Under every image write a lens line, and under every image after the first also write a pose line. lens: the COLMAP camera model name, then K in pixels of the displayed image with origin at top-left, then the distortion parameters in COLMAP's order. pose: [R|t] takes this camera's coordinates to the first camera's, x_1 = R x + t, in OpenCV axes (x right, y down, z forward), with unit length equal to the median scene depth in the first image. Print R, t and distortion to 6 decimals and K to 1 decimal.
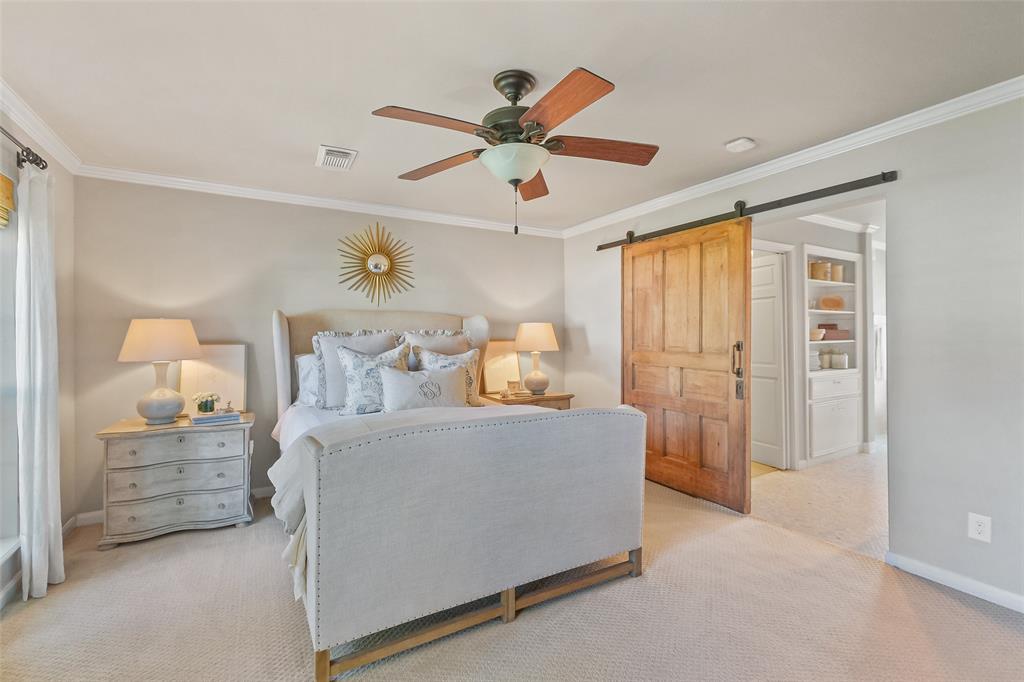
lens RADIAL K [[450.0, 0, 513.5], [0, 450.0, 338.2], [0, 0, 1]] dist [0.000982, -0.002064]
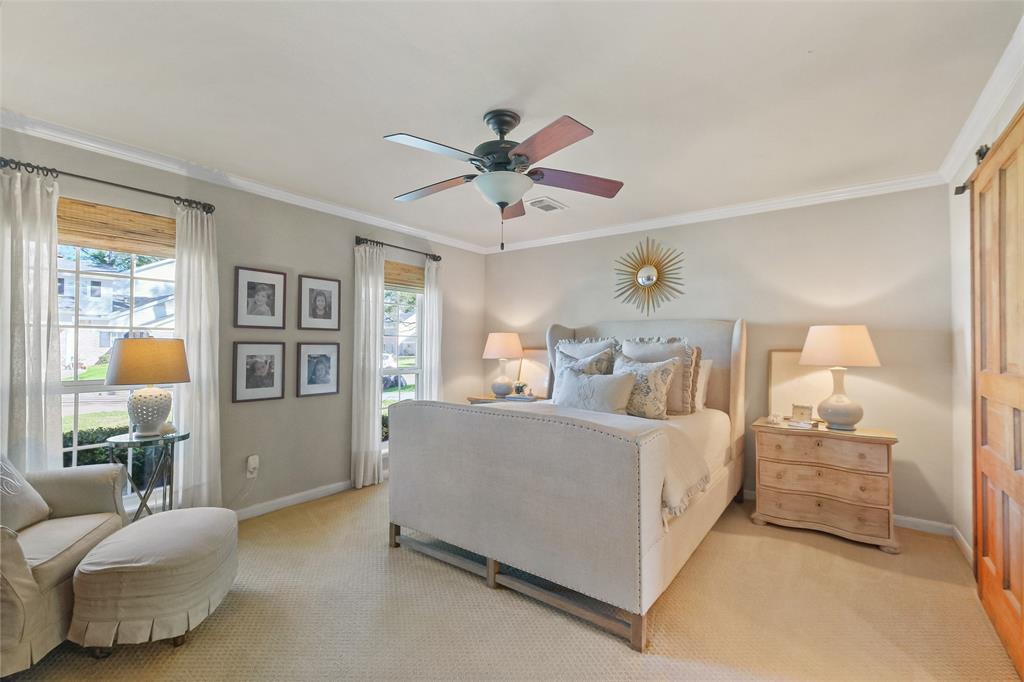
lens RADIAL K [[450.0, 0, 512.3], [0, 450.0, 341.4], [0, 0, 1]] dist [0.000982, -0.002064]
pose [[0.390309, -0.008770, -0.920642, 0.618591], [-0.012722, 0.999808, -0.014918, 0.009461], [0.920596, 0.017535, 0.390123, 0.338855]]
